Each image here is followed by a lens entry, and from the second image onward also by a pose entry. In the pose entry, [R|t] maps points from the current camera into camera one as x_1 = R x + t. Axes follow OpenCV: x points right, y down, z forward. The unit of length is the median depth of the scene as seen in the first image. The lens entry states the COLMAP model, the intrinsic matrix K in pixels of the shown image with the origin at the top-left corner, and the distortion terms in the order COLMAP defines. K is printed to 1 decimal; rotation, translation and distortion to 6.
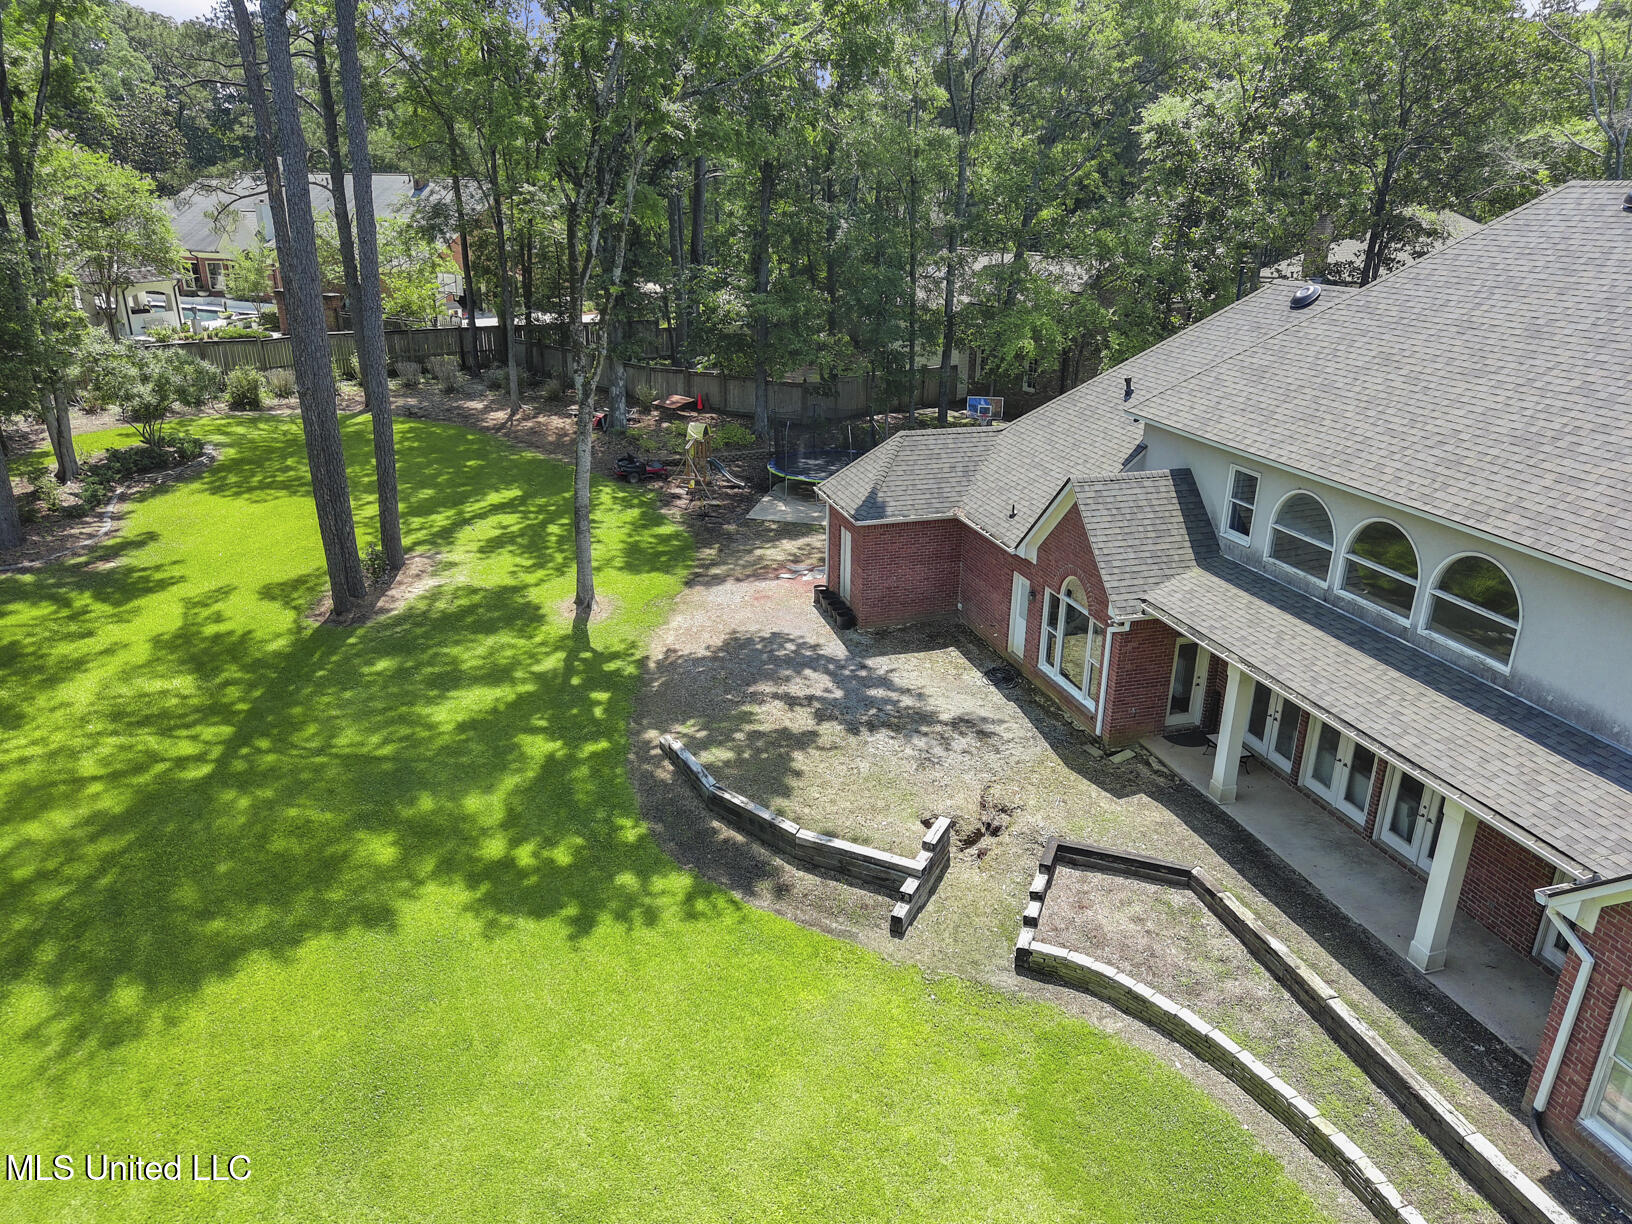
lens RADIAL K [[1100.0, 0, 811.4], [0, 1100.0, 612.4], [0, 0, 1]] dist [0.039158, -0.038429]
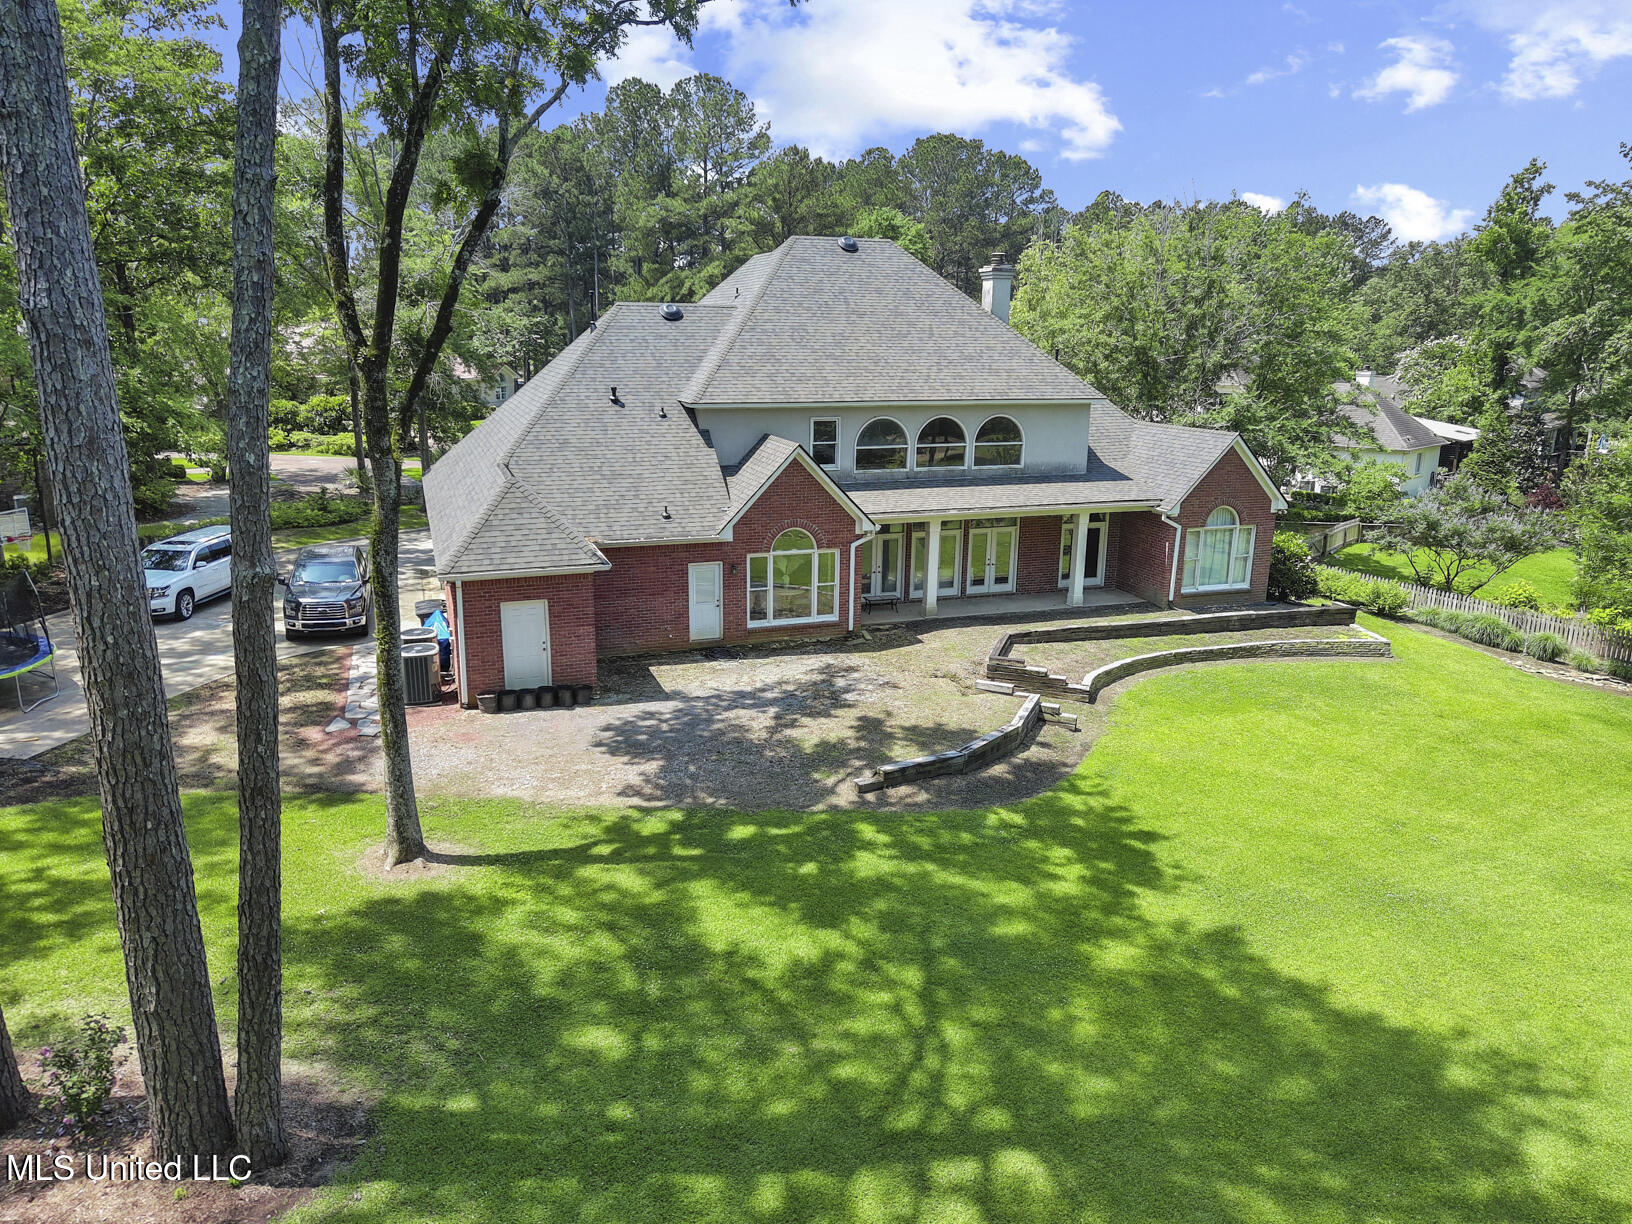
lens RADIAL K [[1114.7, 0, 816.0], [0, 1114.7, 612.0], [0, 0, 1]] dist [-0.005687, -0.001473]
pose [[-0.046660, -0.249985, 0.967125, -1.038310], [0.358365, 0.899540, 0.249805, -0.264887], [-0.932415, 0.358240, 0.047613, 1.031419]]
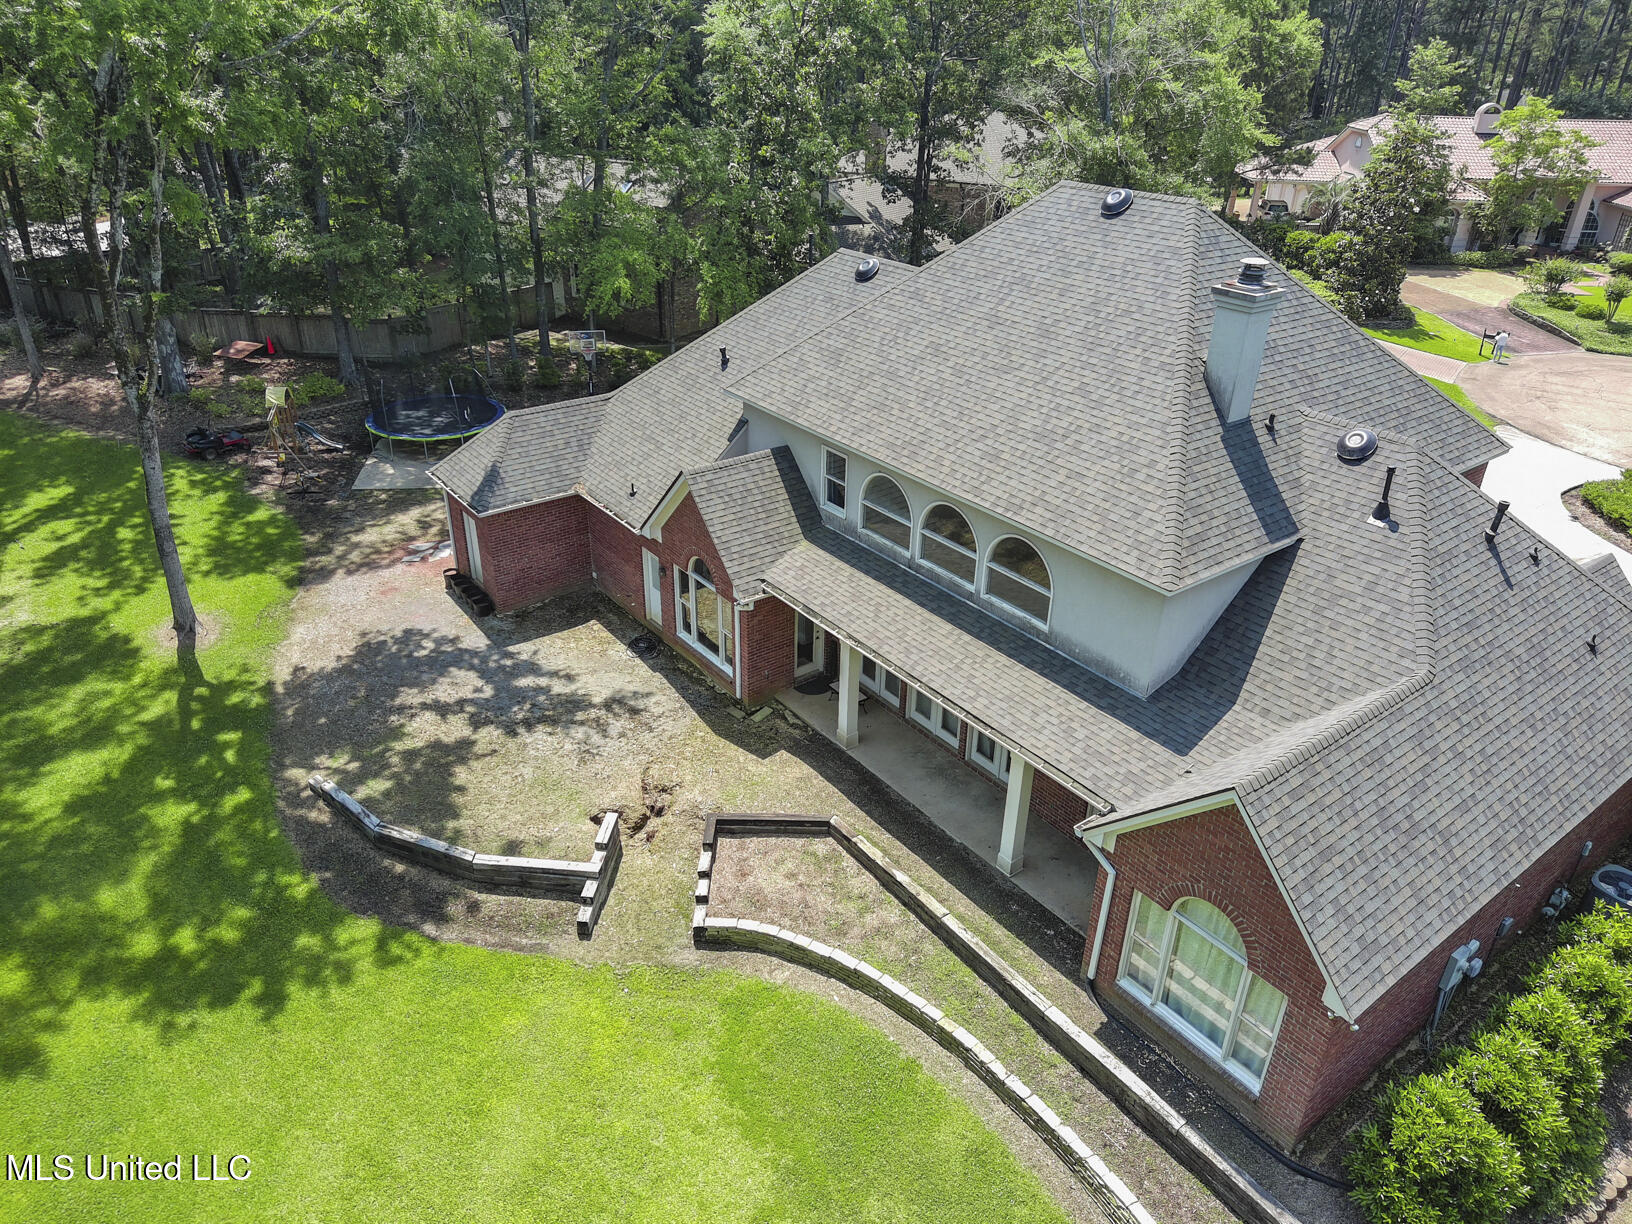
lens RADIAL K [[1101.8, 0, 816.0], [0, 1101.8, 612.0], [0, 0, 1]] dist [0.008876, -0.005697]
pose [[0.936931, -0.159328, 0.311086, 0.003638], [0.116710, 0.981585, 0.151228, -0.139763], [-0.329453, -0.105383, 0.938273, -0.053314]]
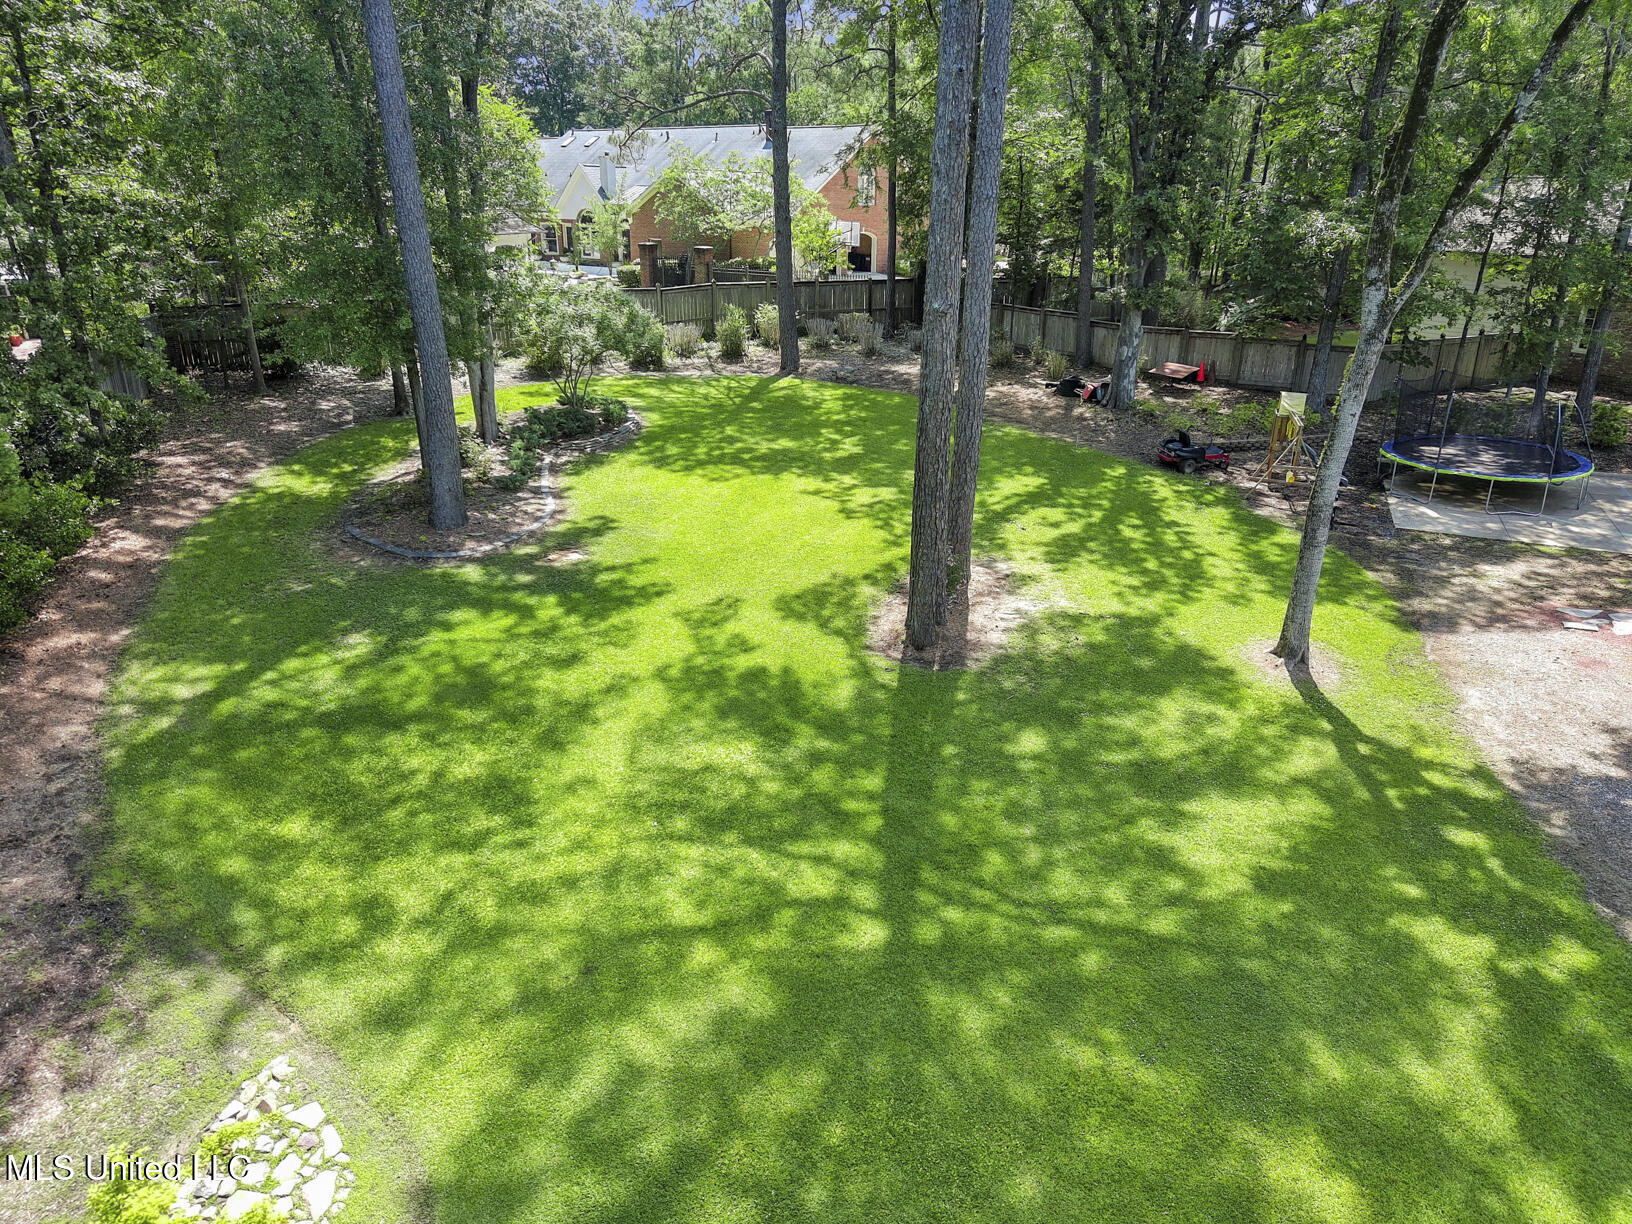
lens RADIAL K [[1114.7, 0, 816.0], [0, 1114.7, 612.0], [0, 0, 1]] dist [-0.005687, -0.001473]
pose [[0.983807, 0.055166, -0.170533, -0.514282], [-0.055723, 0.998445, 0.001520, -0.025738], [0.170352, 0.008007, 0.985351, 0.455389]]
